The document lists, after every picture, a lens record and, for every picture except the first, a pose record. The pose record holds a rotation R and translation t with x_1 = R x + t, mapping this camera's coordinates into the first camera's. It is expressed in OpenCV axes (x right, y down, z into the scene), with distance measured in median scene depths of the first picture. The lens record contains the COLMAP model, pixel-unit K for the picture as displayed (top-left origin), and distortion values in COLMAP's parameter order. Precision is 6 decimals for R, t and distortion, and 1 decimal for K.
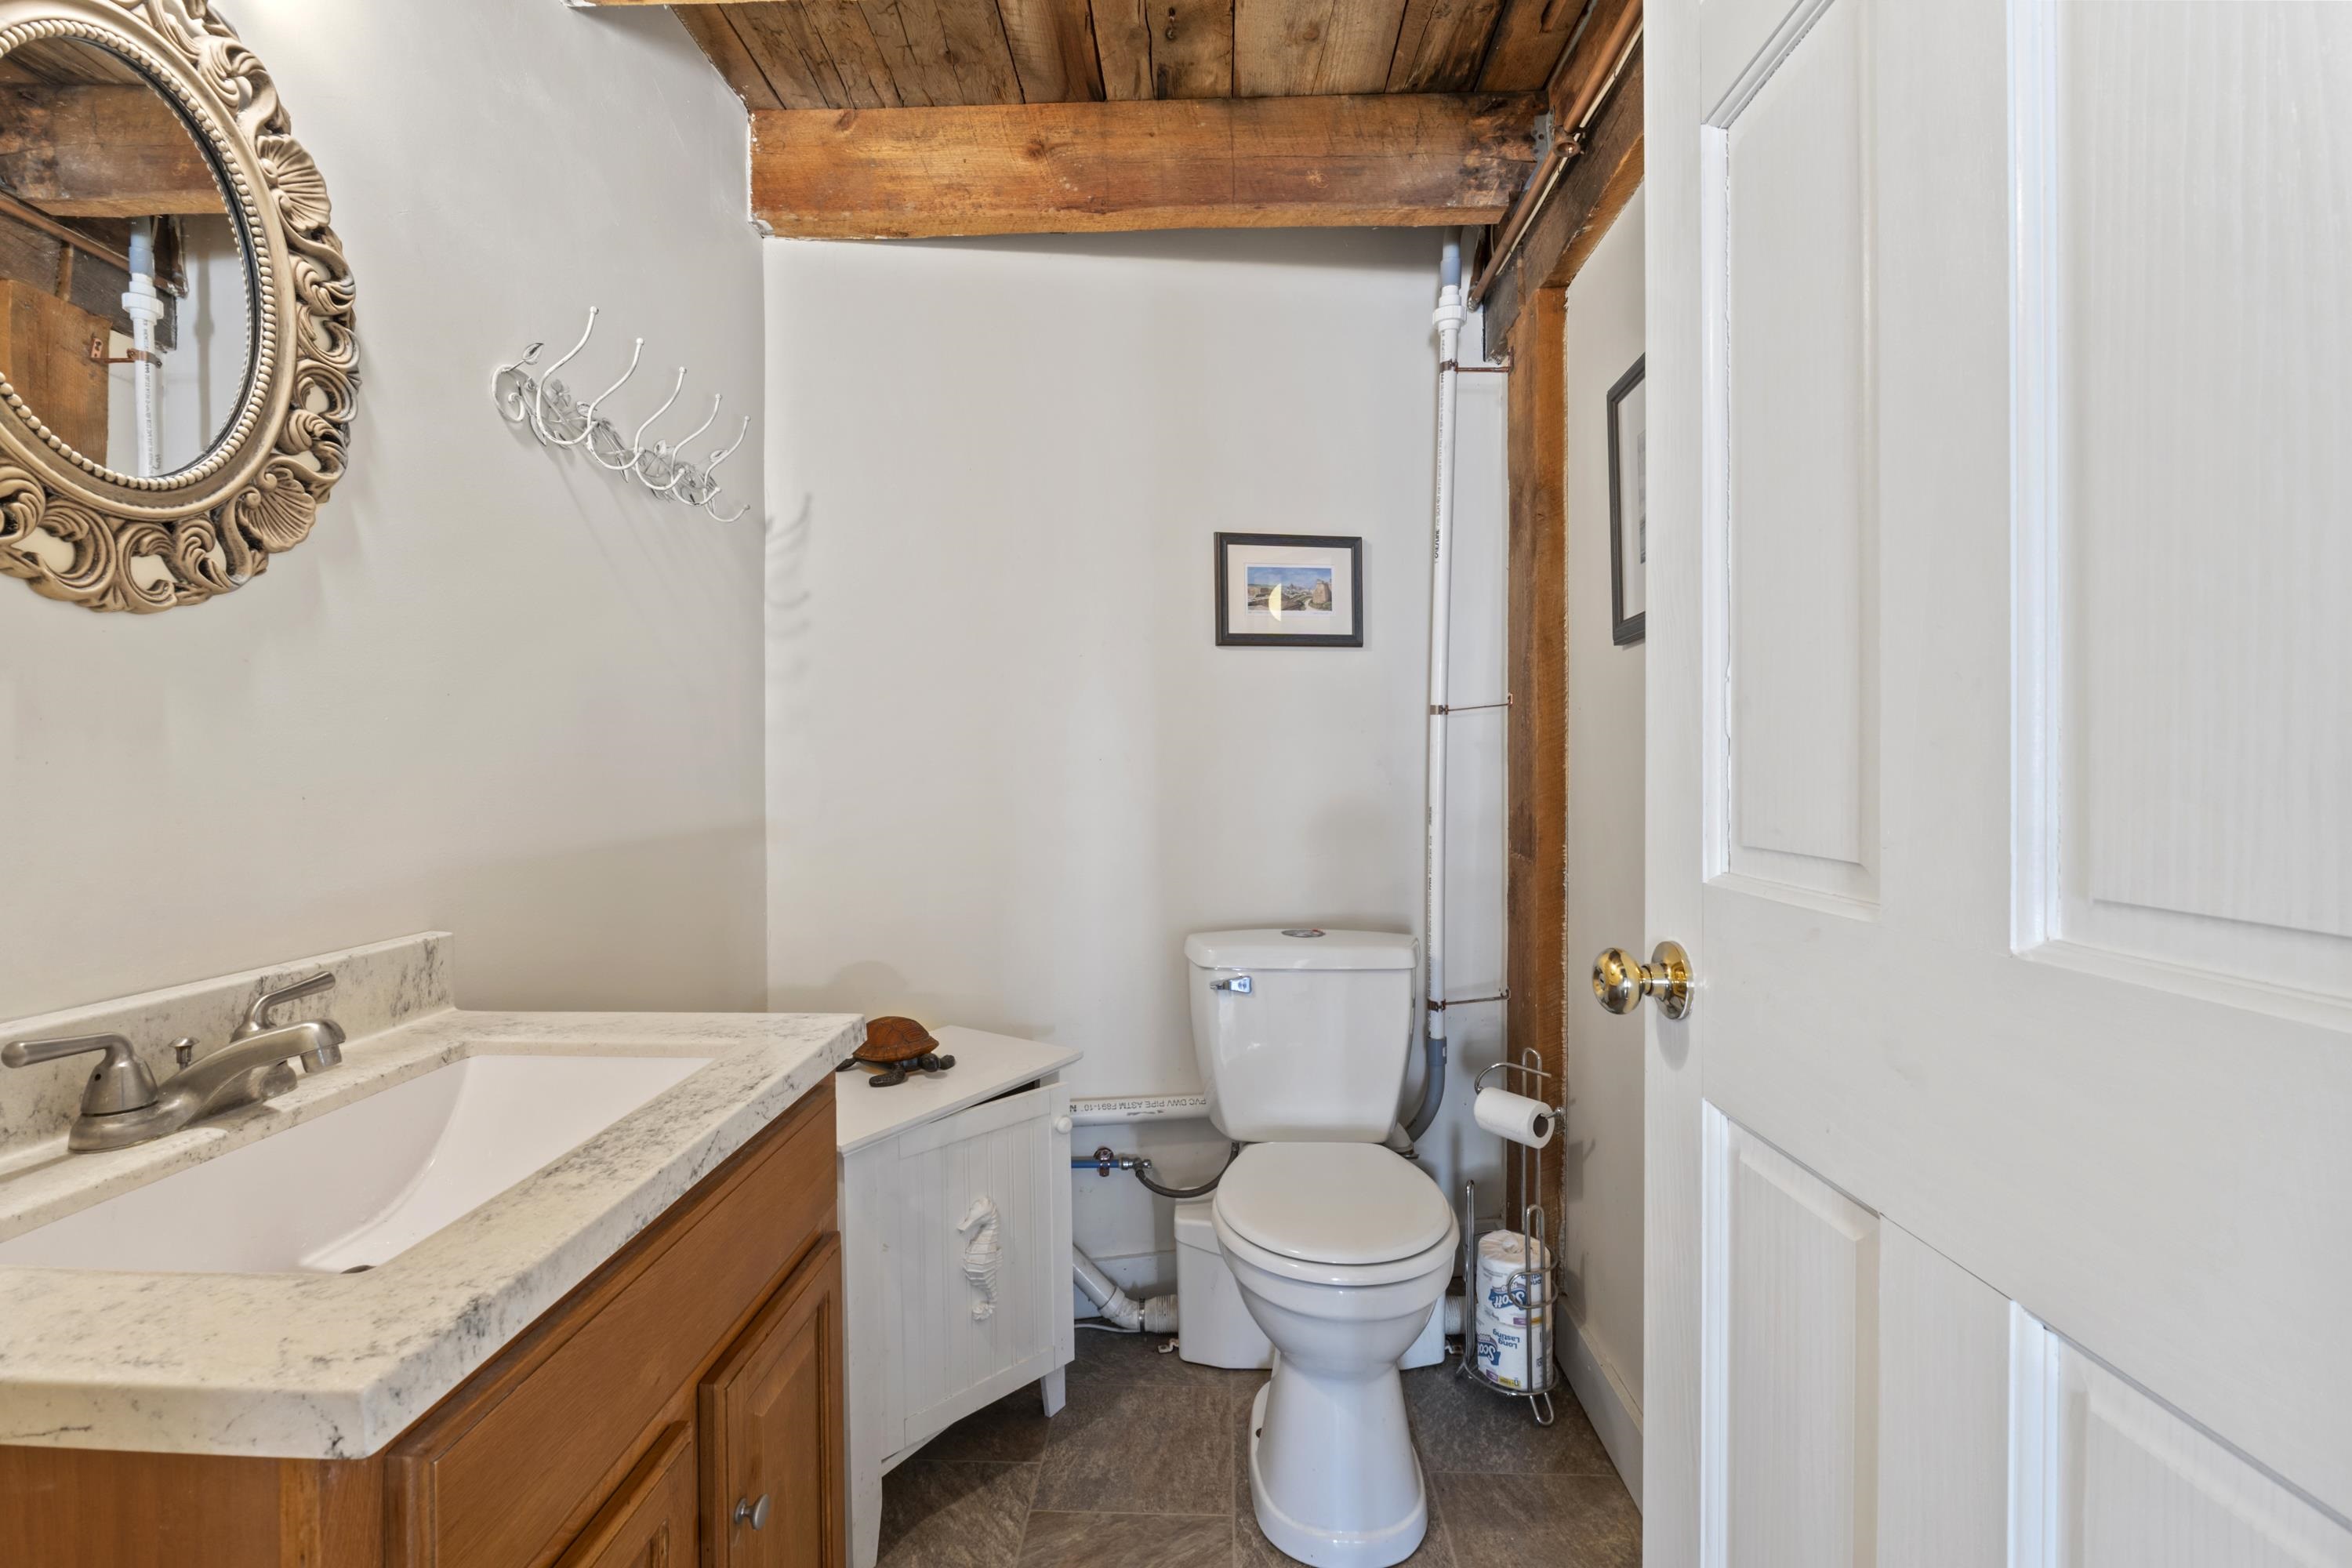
lens RADIAL K [[993.0, 0, 1162.6], [0, 993.0, 770.6], [0, 0, 1]] dist [-0.008820, -0.000096]
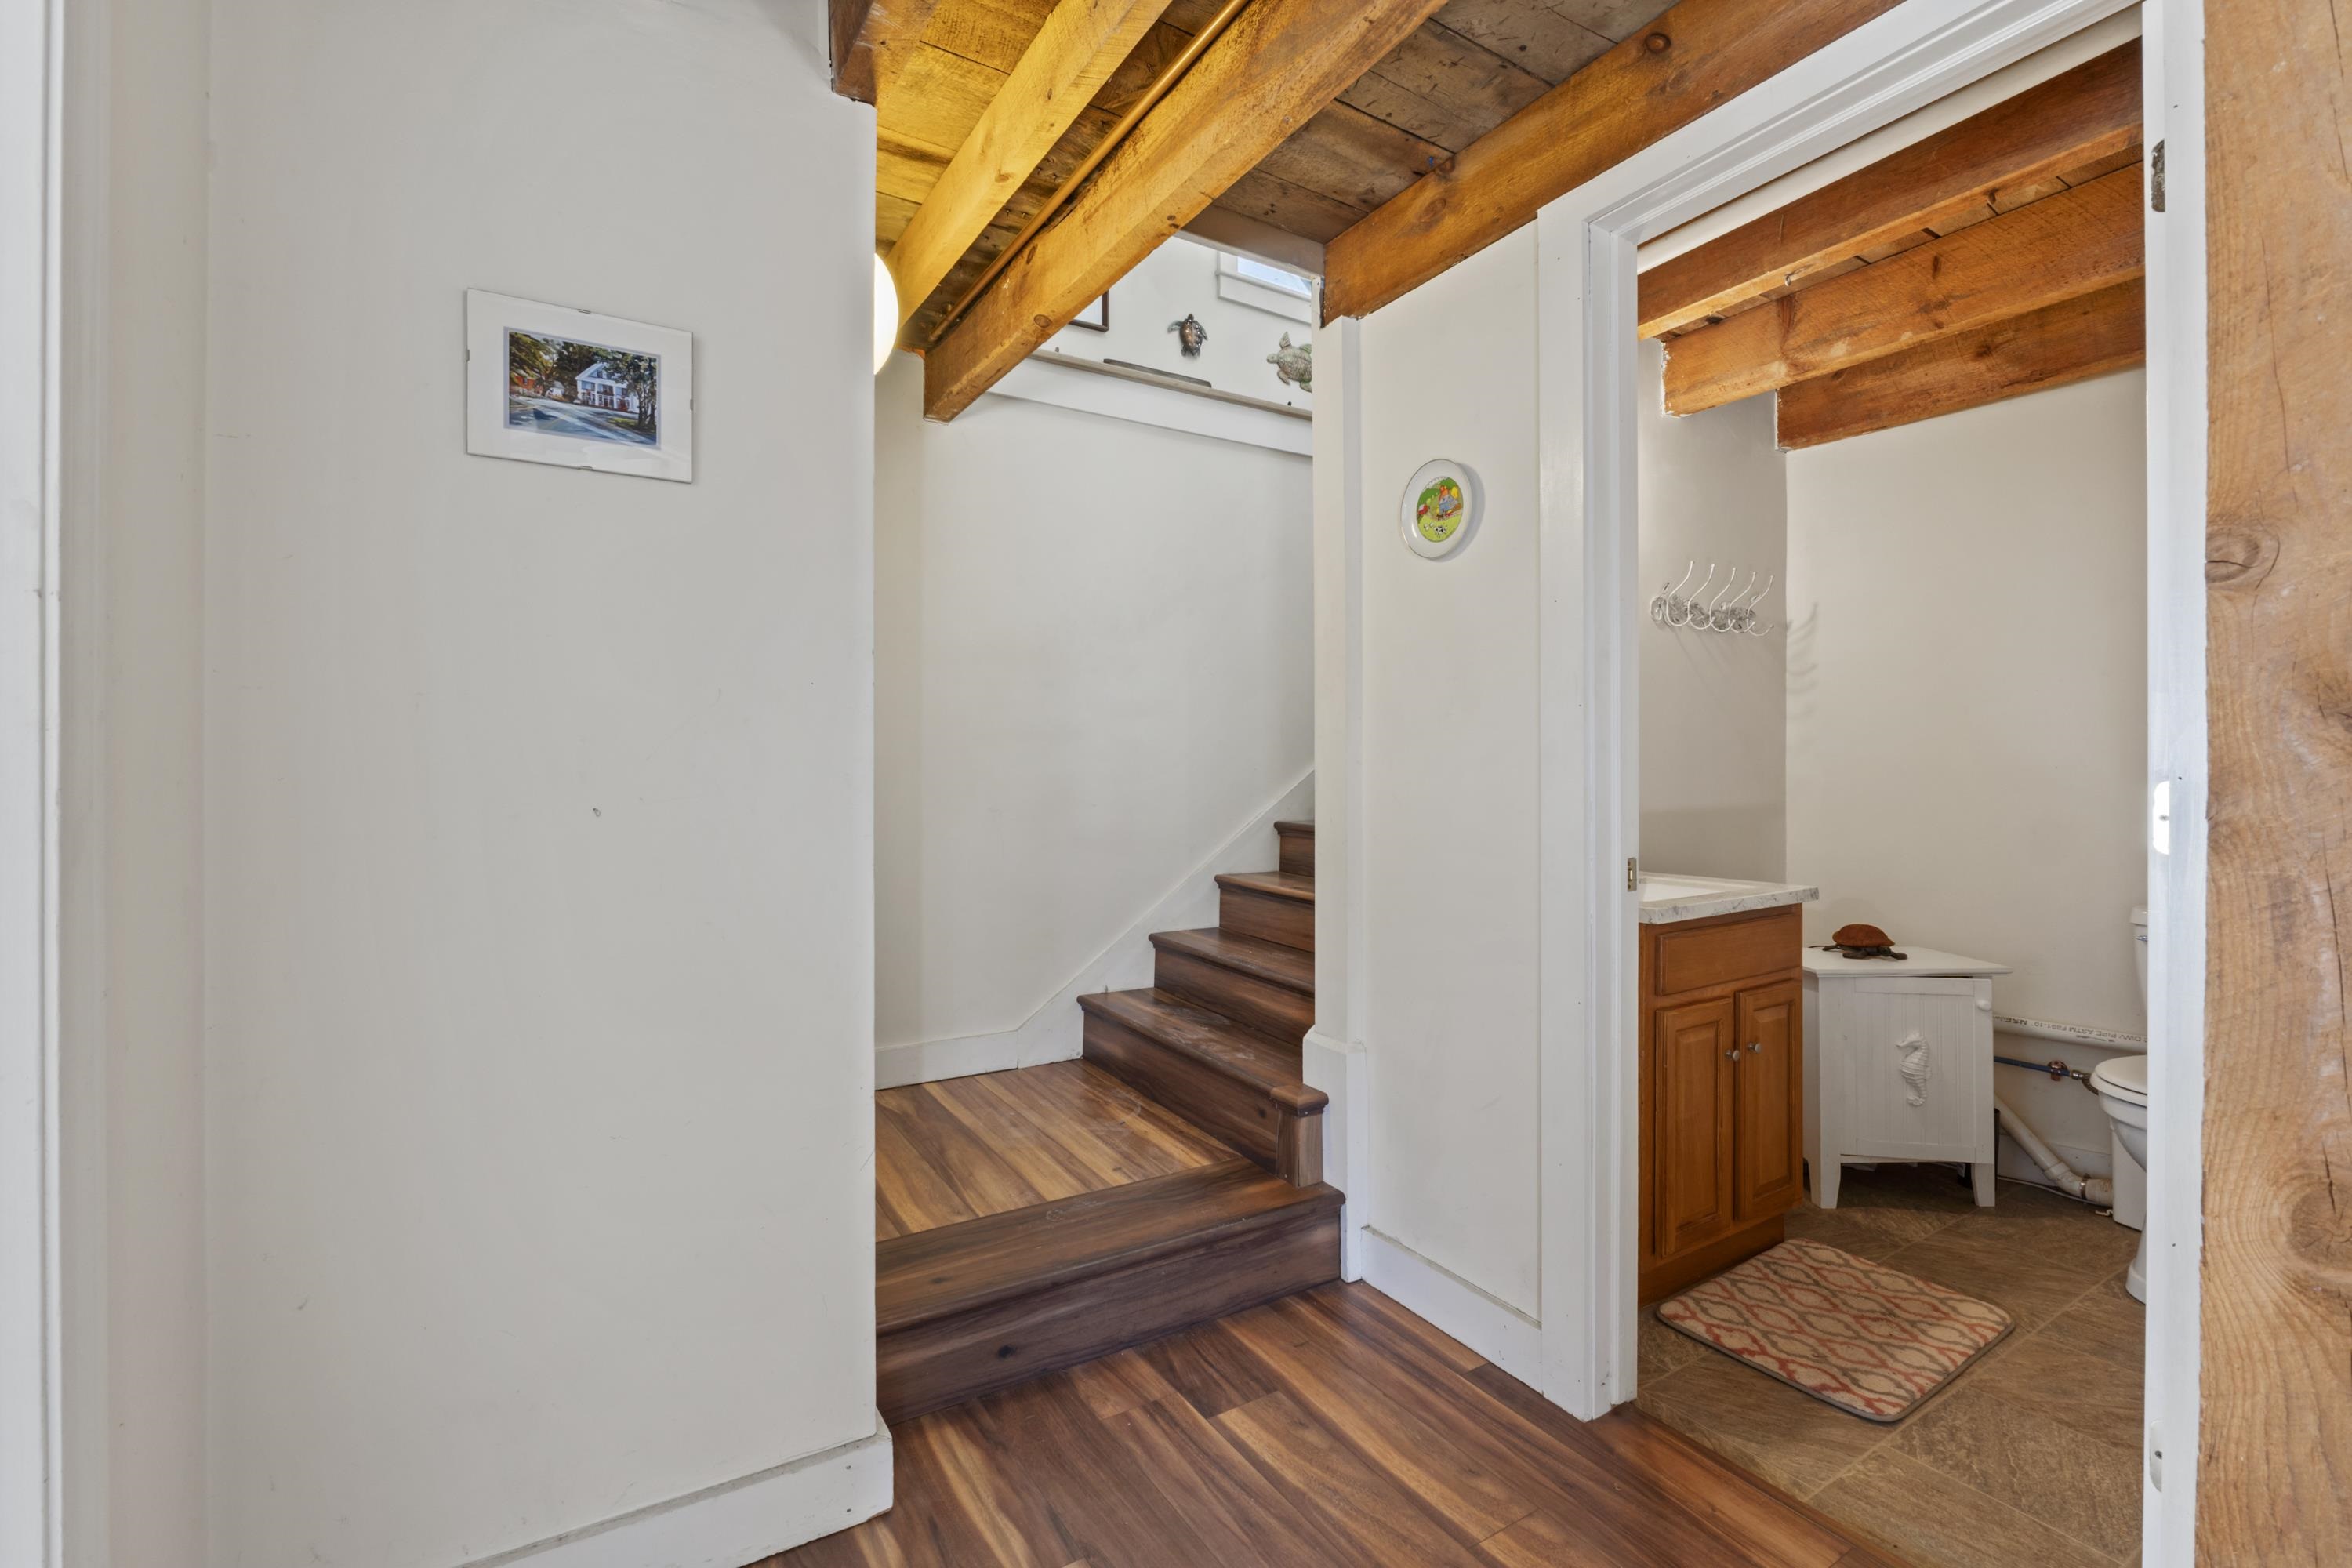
lens RADIAL K [[993.0, 0, 1176.6], [0, 993.0, 774.8], [0, 0, 1]] dist [-0.008820, -0.000096]
pose [[0.564556, 0.005382, -0.825377, 0.408234], [-0.008180, 0.999966, 0.000926, 0.008285], [0.825354, 0.006229, 0.564581, -0.811615]]
